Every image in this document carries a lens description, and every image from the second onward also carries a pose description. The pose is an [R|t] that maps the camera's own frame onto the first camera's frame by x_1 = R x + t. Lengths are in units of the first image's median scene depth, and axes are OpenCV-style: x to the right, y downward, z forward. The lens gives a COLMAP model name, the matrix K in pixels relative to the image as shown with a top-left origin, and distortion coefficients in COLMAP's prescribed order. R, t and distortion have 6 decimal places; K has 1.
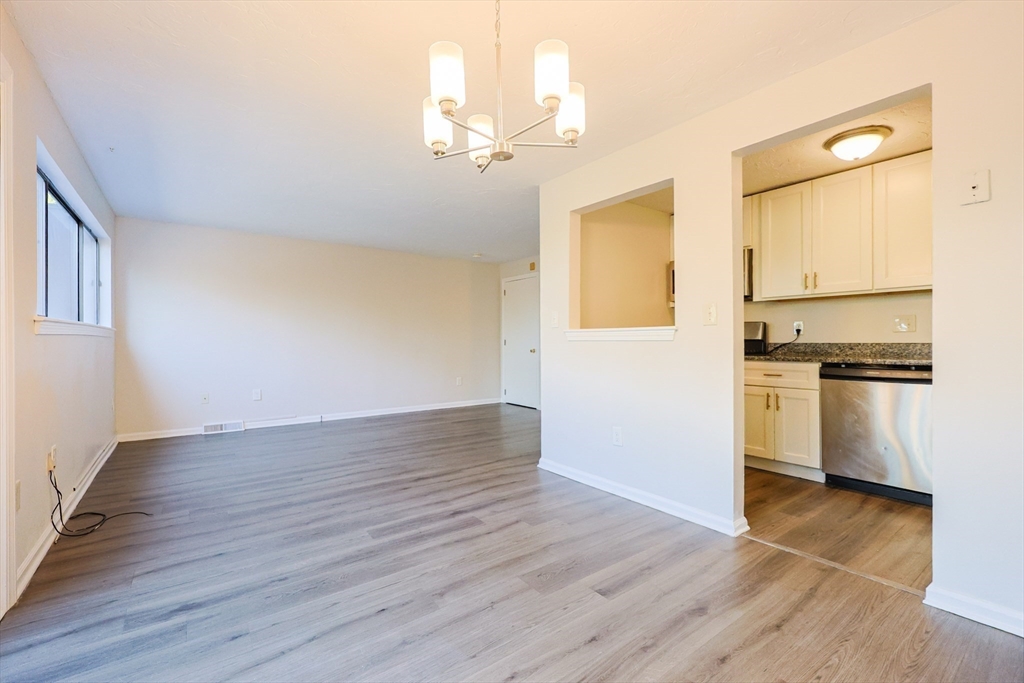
lens RADIAL K [[436.7, 0, 516.2], [0, 436.7, 339.6], [0, 0, 1]] dist [-0.001574, -0.000014]
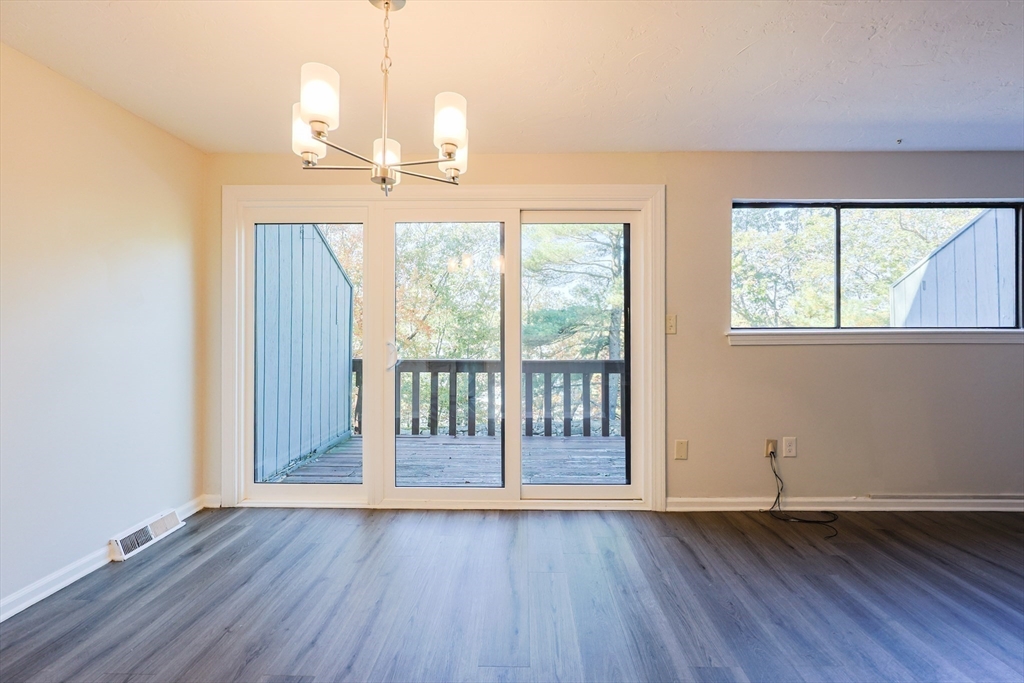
lens RADIAL K [[446.4, 0, 520.9], [0, 446.4, 328.2], [0, 0, 1]] dist [-0.000118, 0.000079]
pose [[-0.611953, -0.005536, -0.790875, 0.314559], [0.002048, 0.999961, -0.008585, -0.042996], [0.790891, -0.006873, -0.611918, 1.017900]]
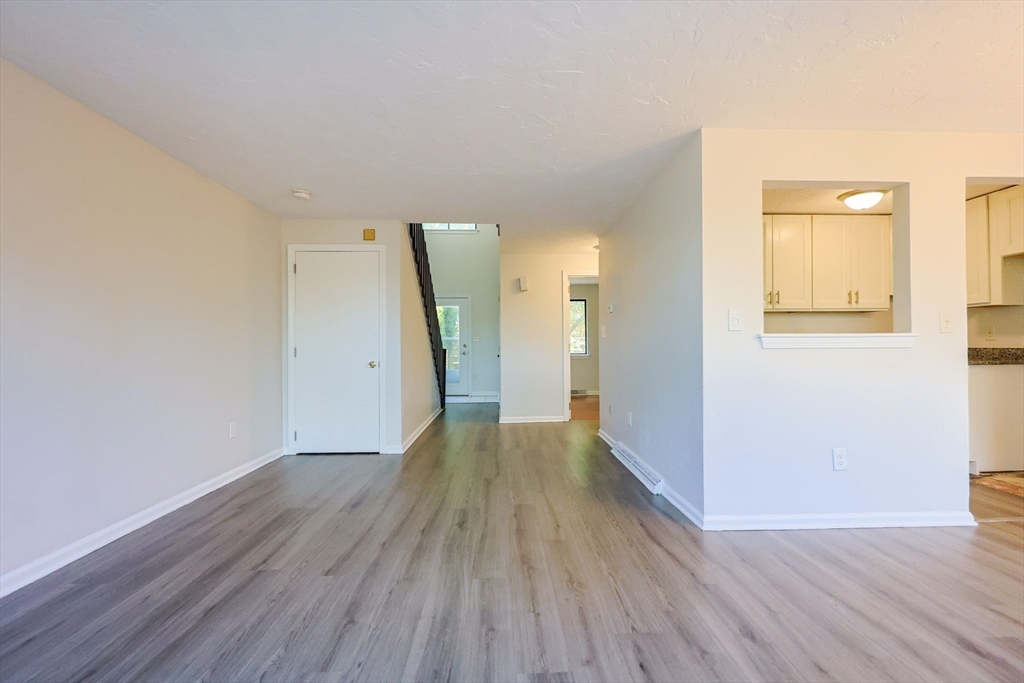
lens RADIAL K [[441.6, 0, 514.1], [0, 441.6, 341.3], [0, 0, 1]] dist [-0.001505, 0.000078]
pose [[0.578560, 0.005679, 0.815620, -0.935081], [0.003742, 0.999947, -0.009617, -0.005924], [-0.815632, 0.008616, 0.578508, 1.120645]]
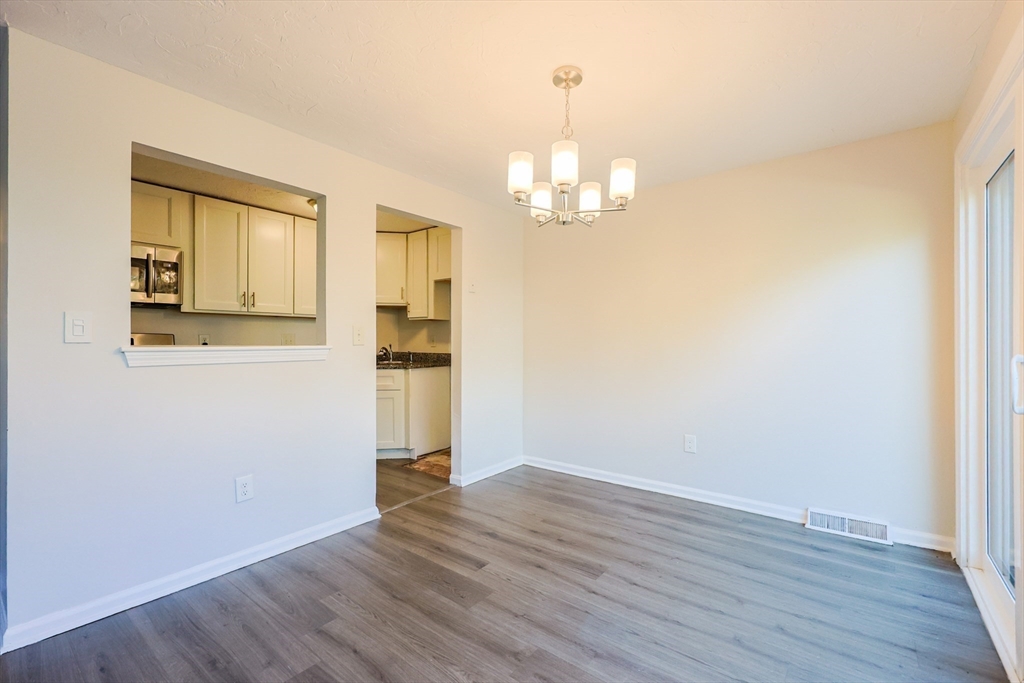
lens RADIAL K [[441.6, 0, 514.1], [0, 441.6, 341.3], [0, 0, 1]] dist [-0.001505, 0.000078]
pose [[-0.247473, 0.000935, 0.968894, -0.691515], [-0.001255, 0.999998, -0.001285, -0.038376], [-0.968894, -0.001534, -0.247472, 0.809727]]
